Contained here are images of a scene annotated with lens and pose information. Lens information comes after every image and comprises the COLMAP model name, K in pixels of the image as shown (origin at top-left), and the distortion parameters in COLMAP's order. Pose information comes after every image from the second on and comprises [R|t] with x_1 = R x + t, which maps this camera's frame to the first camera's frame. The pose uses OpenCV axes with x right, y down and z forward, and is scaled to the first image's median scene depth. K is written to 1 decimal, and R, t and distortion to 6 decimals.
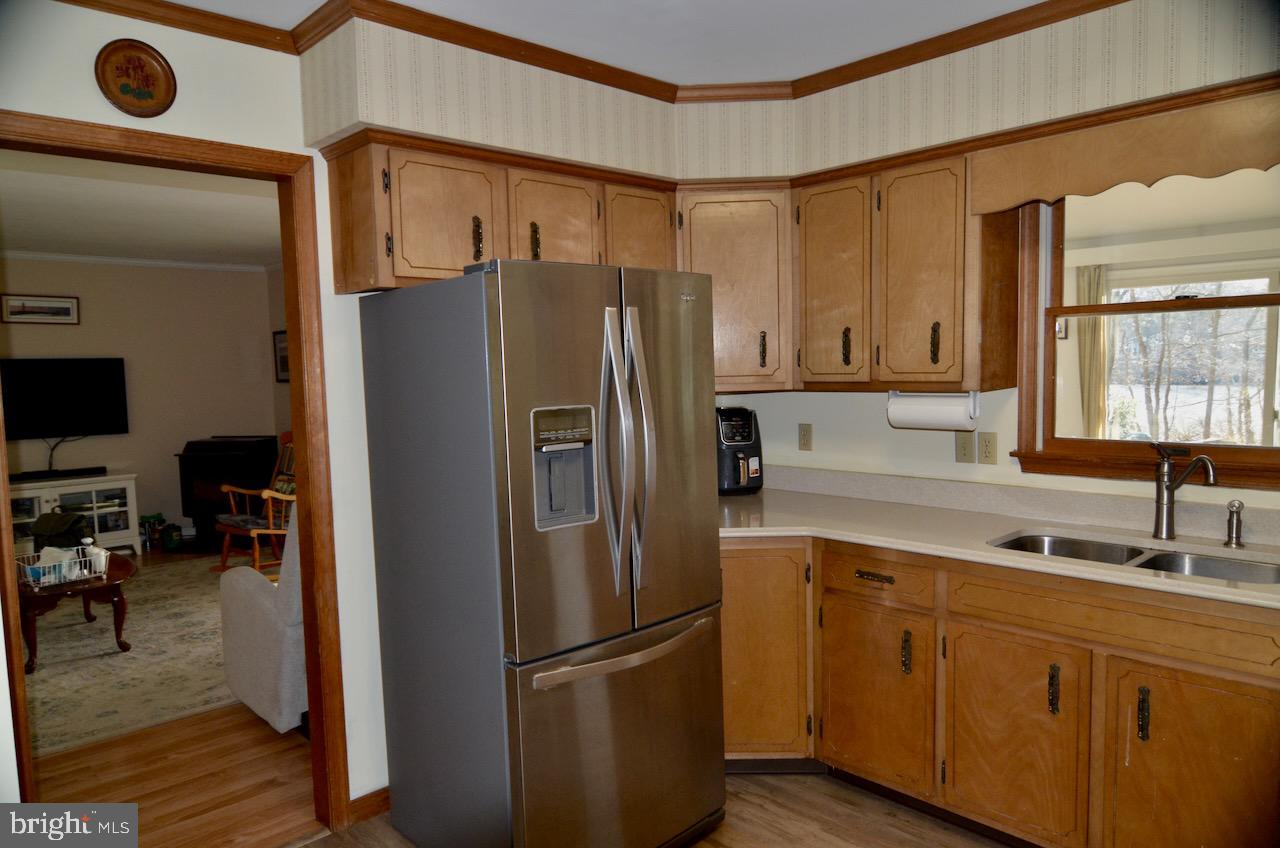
lens RADIAL K [[847.9, 0, 633.7], [0, 847.9, 433.8], [0, 0, 1]] dist [0.003154, 0.001669]
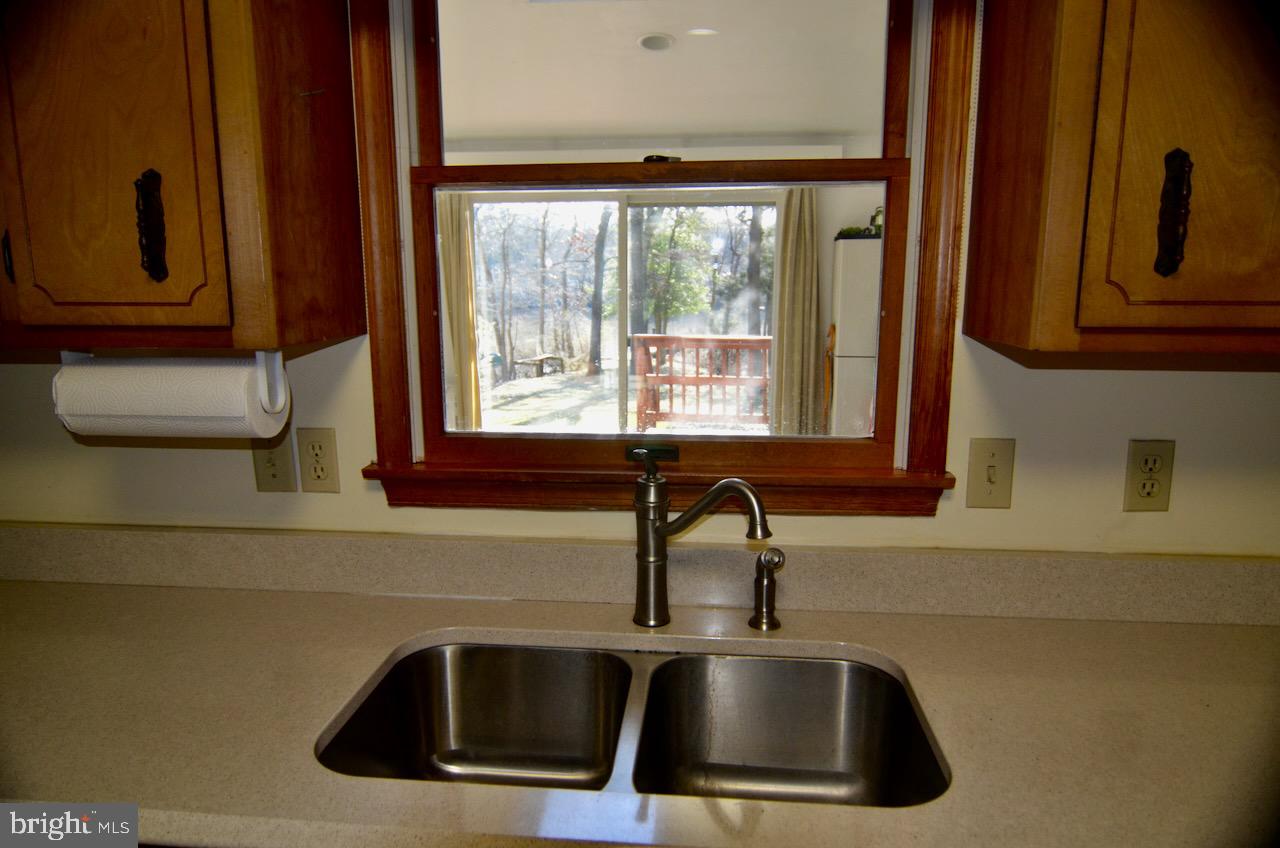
lens RADIAL K [[810.2, 0, 635.8], [0, 810.2, 432.4], [0, 0, 1]] dist [-0.005220, -0.001603]
pose [[0.749733, -0.101825, 0.653860, 0.281216], [0.039323, 0.993200, 0.109582, -0.047097], [-0.660572, -0.056446, 0.748638, 0.597329]]
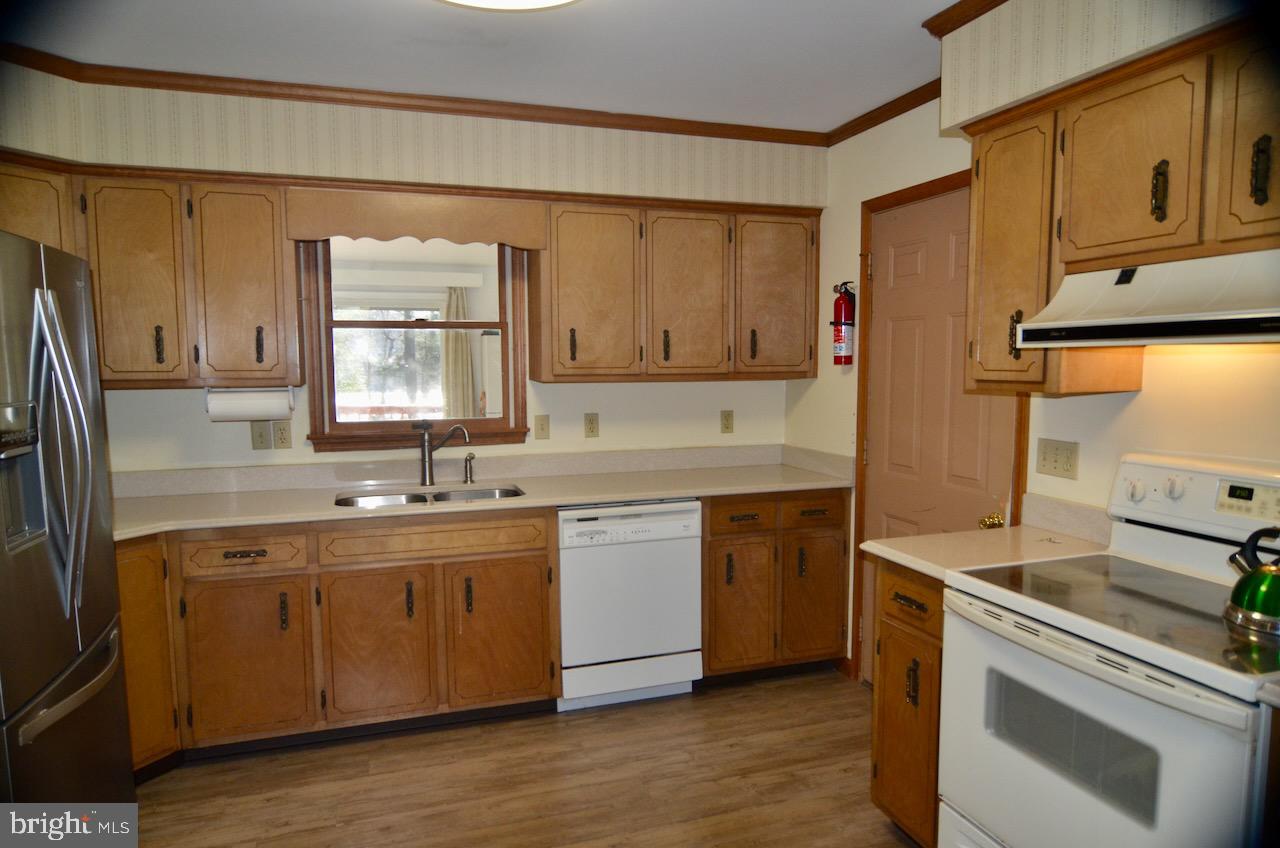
lens RADIAL K [[810.2, 0, 635.8], [0, 810.2, 432.4], [0, 0, 1]] dist [-0.005220, -0.001603]
pose [[0.409707, -0.059628, 0.910266, -0.454913], [0.068672, 0.997046, 0.034404, 0.009174], [-0.909629, 0.048414, 0.412591, 0.094816]]
